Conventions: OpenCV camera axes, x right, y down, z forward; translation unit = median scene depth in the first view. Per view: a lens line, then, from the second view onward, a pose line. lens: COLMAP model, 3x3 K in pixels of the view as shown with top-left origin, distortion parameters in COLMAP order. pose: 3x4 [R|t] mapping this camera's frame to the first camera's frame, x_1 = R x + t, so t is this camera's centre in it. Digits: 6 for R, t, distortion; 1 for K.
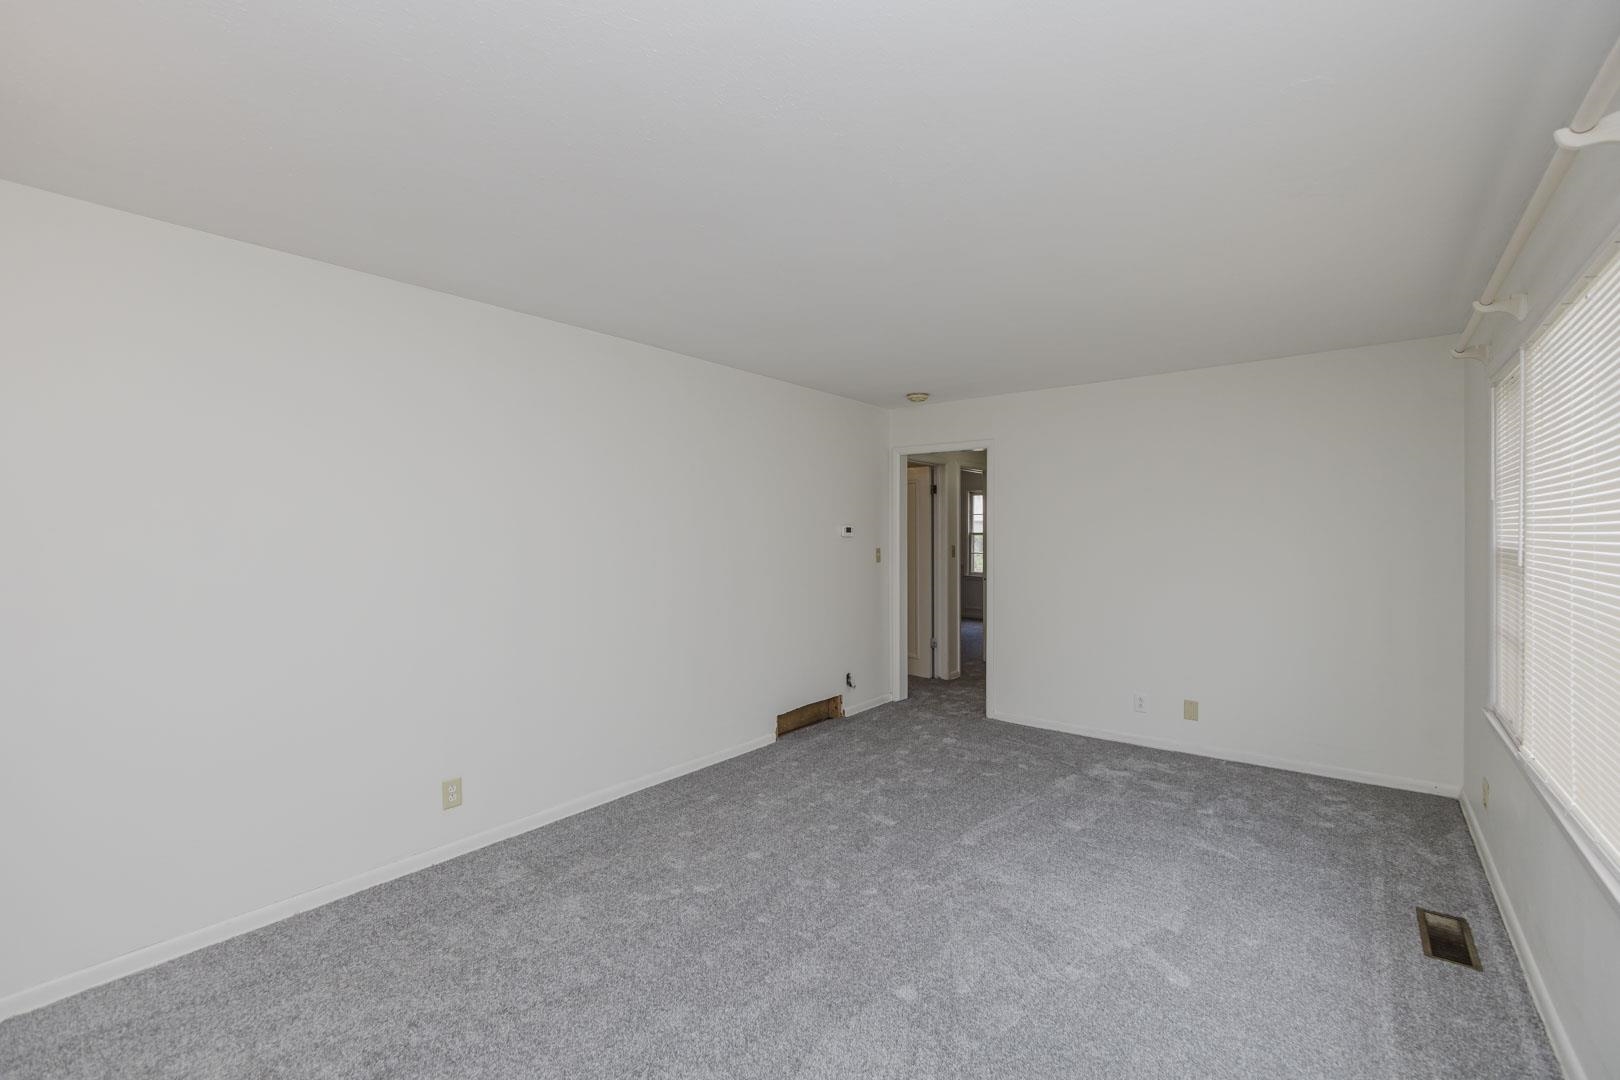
lens RADIAL K [[685.2, 0, 806.4], [0, 685.2, 539.8], [0, 0, 1]] dist [-0.007526, -0.000158]
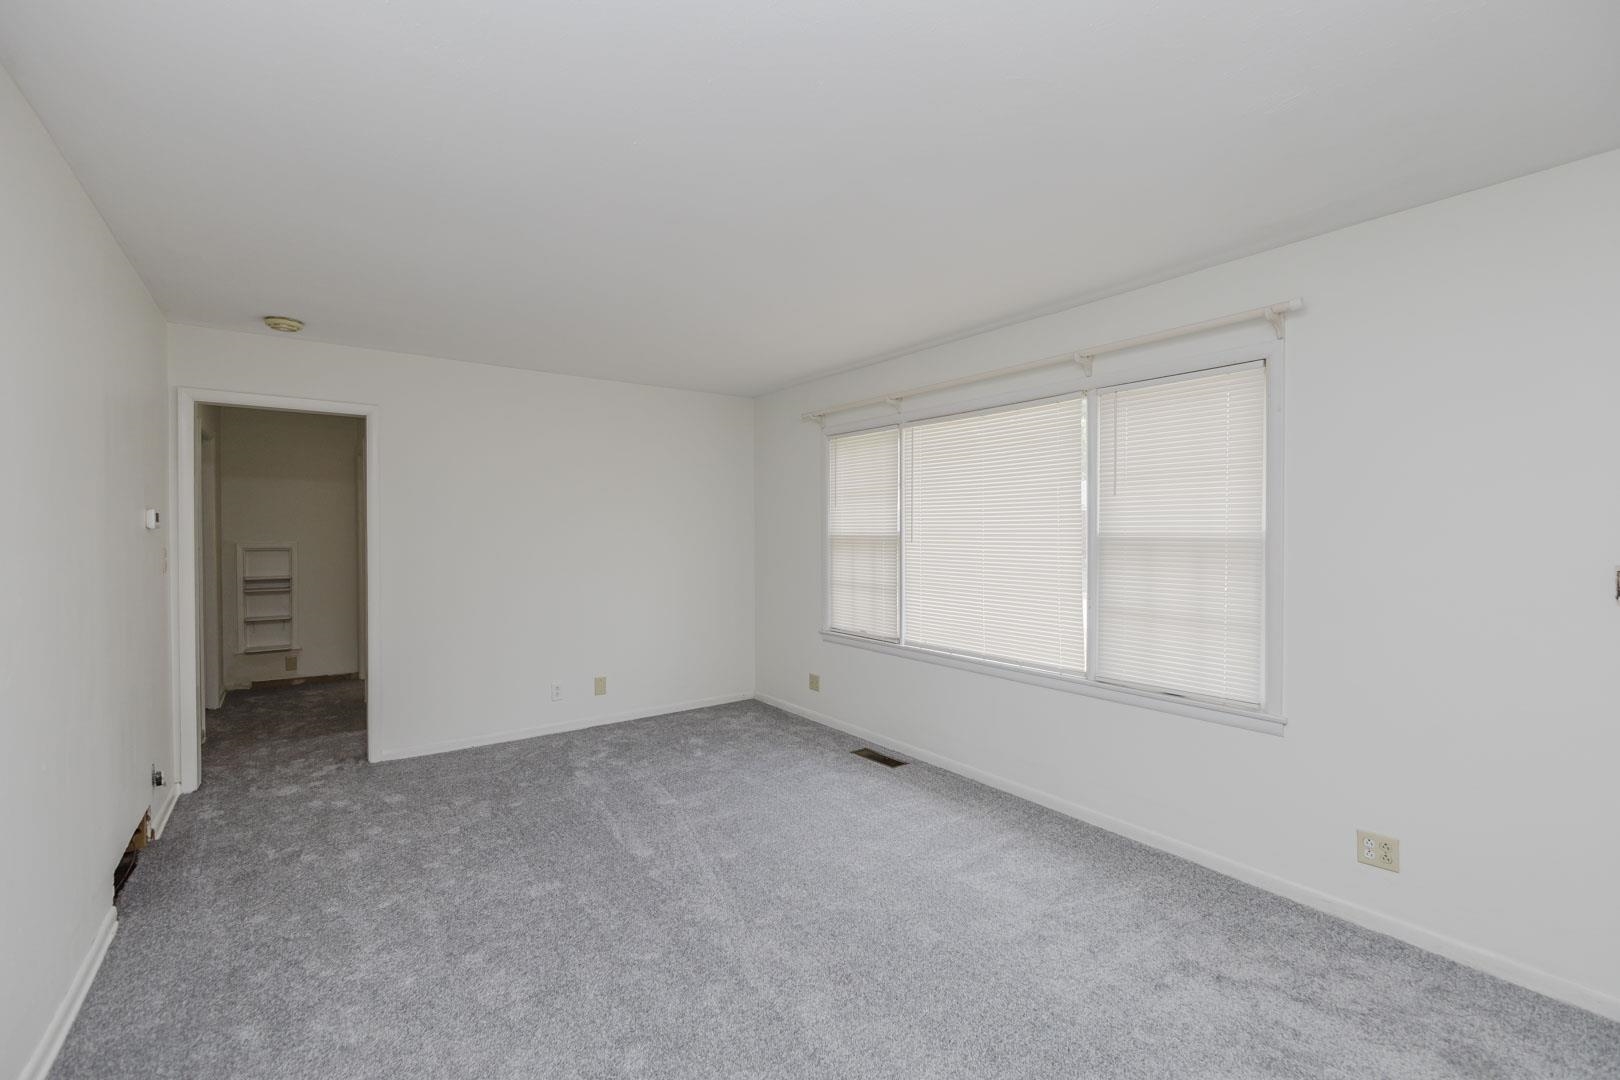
lens RADIAL K [[693.2, 0, 812.3], [0, 693.2, 534.1], [0, 0, 1]] dist [-0.007930, 0.000227]
pose [[0.257575, -0.001105, 0.966258, -0.475177], [0.010147, 0.999947, -0.001561, 0.010358], [-0.966205, 0.010207, 0.257572, 0.418483]]
